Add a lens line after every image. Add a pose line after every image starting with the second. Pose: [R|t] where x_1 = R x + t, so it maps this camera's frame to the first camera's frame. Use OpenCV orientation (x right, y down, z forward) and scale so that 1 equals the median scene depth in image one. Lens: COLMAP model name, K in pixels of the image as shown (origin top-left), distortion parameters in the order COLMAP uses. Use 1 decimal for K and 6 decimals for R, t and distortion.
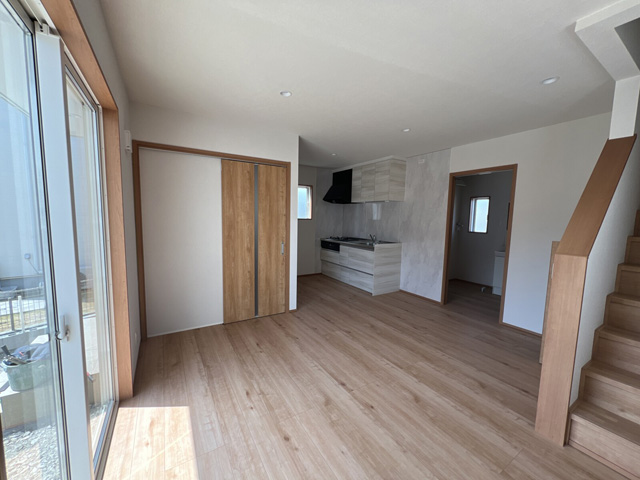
lens RADIAL K [[256.0, 0, 321.6], [0, 256.0, 239.8], [0, 0, 1]] dist [0.010661, -0.000263]
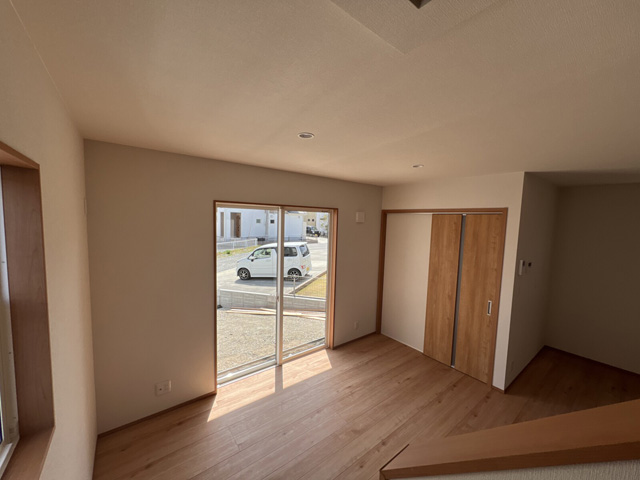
lens RADIAL K [[256.0, 0, 320.9], [0, 256.0, 242.4], [0, 0, 1]] dist [0.010661, -0.000263]
pose [[0.106566, 0.068522, -0.991942, 0.656309], [-0.120839, 0.991120, 0.055483, -0.171298], [0.986935, 0.113953, 0.113900, 0.340489]]
